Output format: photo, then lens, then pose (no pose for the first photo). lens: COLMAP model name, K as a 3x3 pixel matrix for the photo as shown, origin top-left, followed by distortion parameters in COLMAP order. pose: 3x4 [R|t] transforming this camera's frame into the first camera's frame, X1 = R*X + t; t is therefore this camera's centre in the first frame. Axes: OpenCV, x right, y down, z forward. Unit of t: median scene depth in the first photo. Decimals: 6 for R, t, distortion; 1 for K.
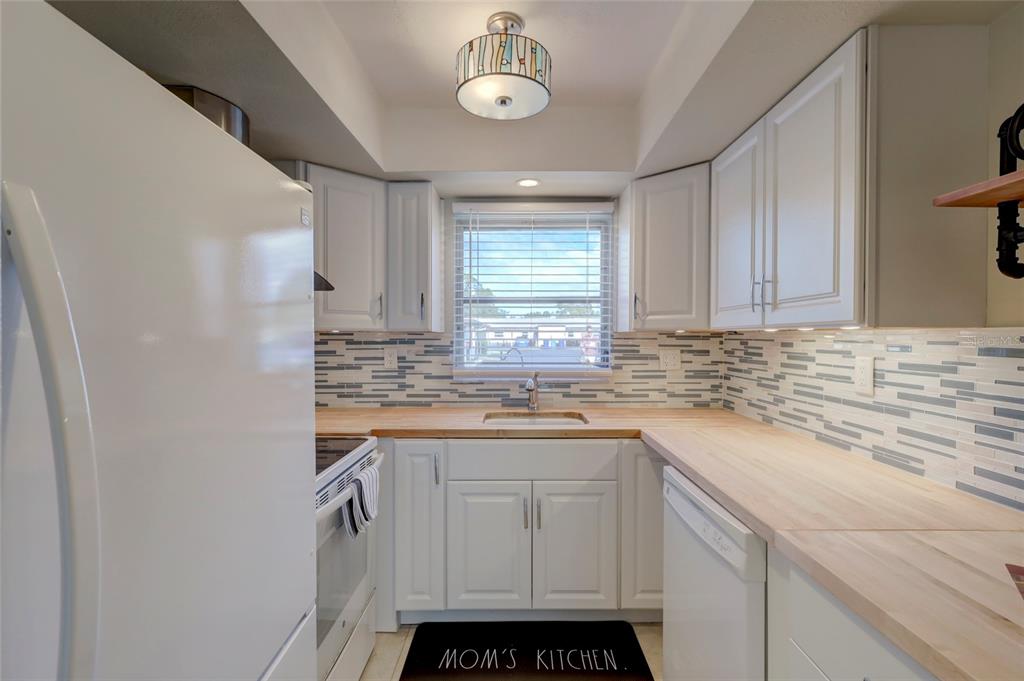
lens RADIAL K [[480.0, 0, 512.4], [0, 480.0, 339.4], [0, 0, 1]] dist [0.002053, 0.000199]
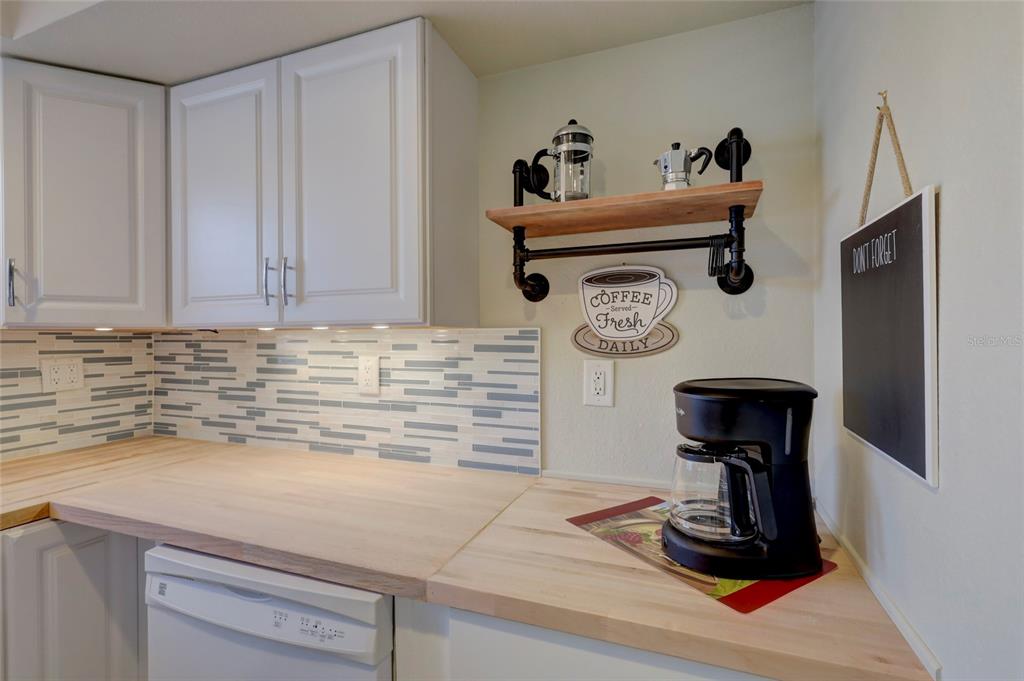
lens RADIAL K [[480.0, 0, 512.4], [0, 480.0, 339.4], [0, 0, 1]] dist [0.002053, 0.000199]
pose [[0.353480, -0.009174, 0.935397, -0.081315], [0.010542, 0.999927, 0.005824, -0.001693], [-0.935383, 0.007802, 0.353551, 0.337788]]
